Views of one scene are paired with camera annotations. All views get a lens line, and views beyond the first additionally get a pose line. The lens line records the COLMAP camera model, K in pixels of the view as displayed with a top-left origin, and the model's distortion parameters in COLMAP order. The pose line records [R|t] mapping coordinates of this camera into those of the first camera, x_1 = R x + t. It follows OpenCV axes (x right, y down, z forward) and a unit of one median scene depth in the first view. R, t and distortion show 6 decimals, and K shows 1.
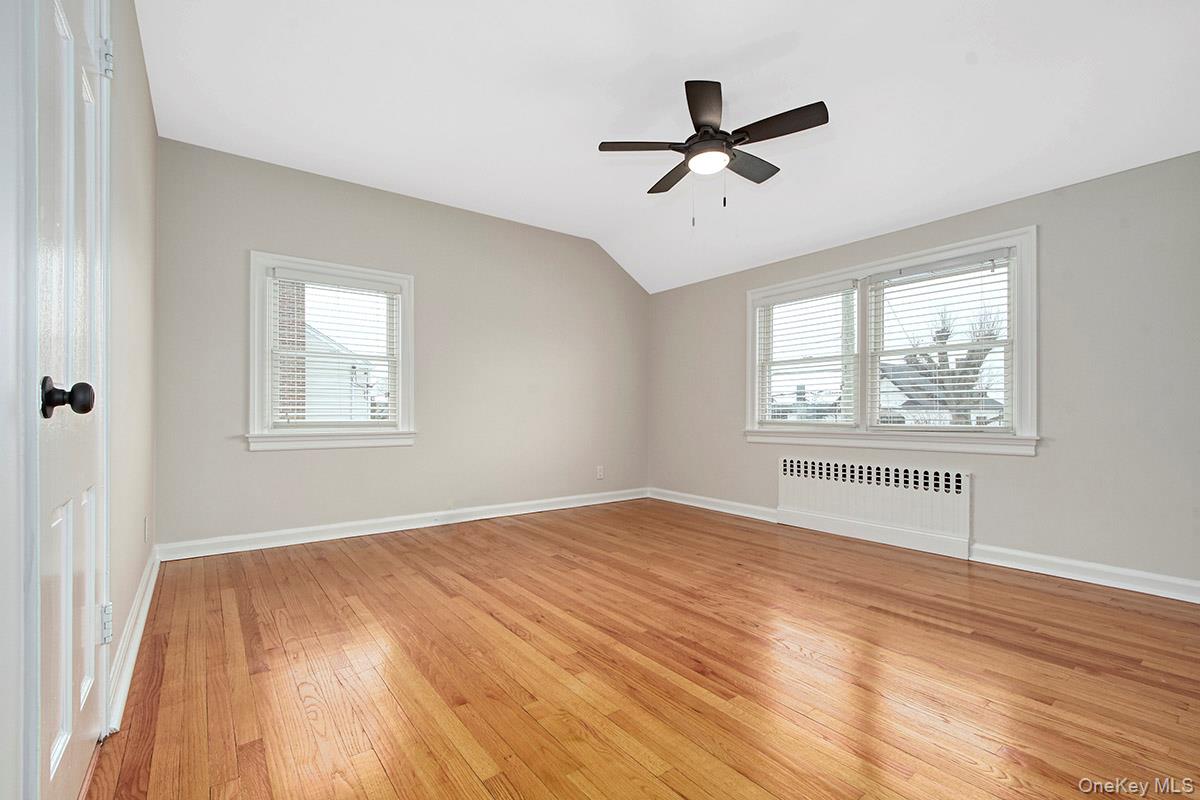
lens RADIAL K [[529.3, 0, 574.2], [0, 529.3, 411.7], [0, 0, 1]] dist [0.006826, -0.001814]
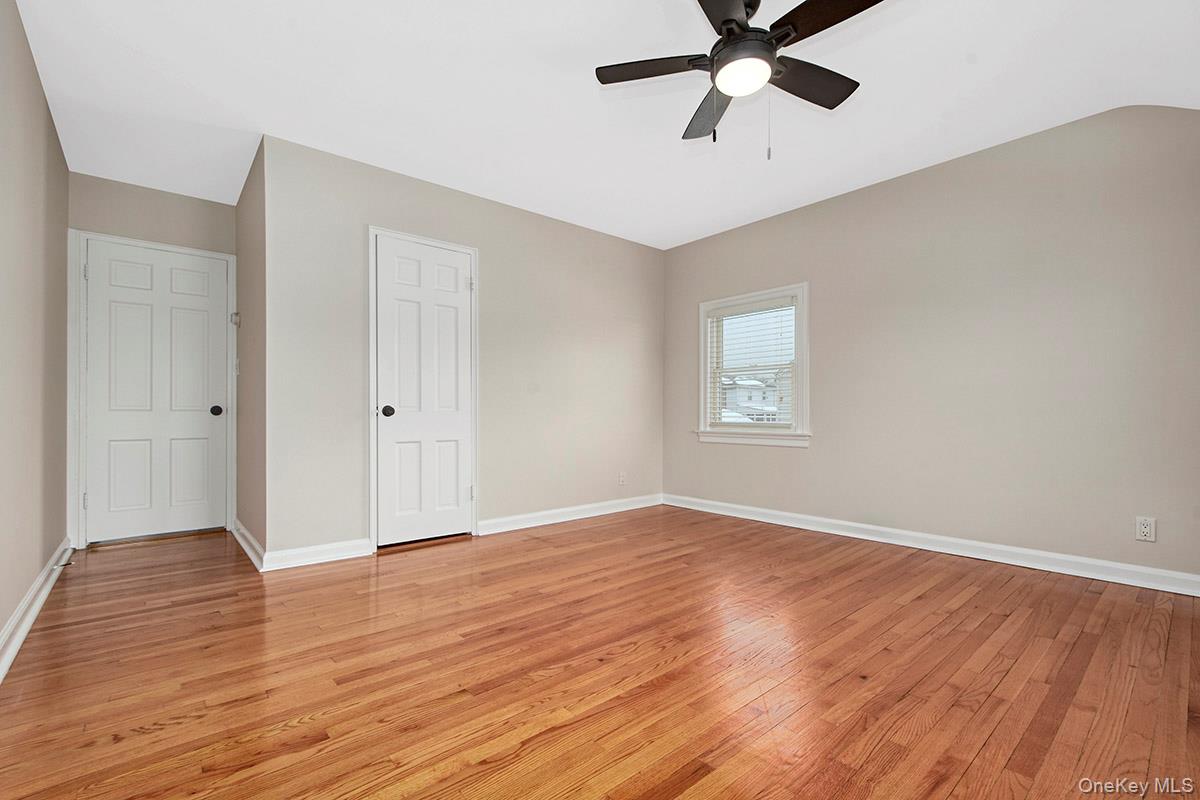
lens RADIAL K [[529.3, 0, 600.8], [0, 529.3, 408.5], [0, 0, 1]] dist [0.006826, -0.001814]
pose [[0.079592, -0.014722, -0.996719, 0.809562], [-0.001823, 0.999887, -0.014914, 0.005152], [0.996826, 0.003004, 0.079557, 0.621837]]
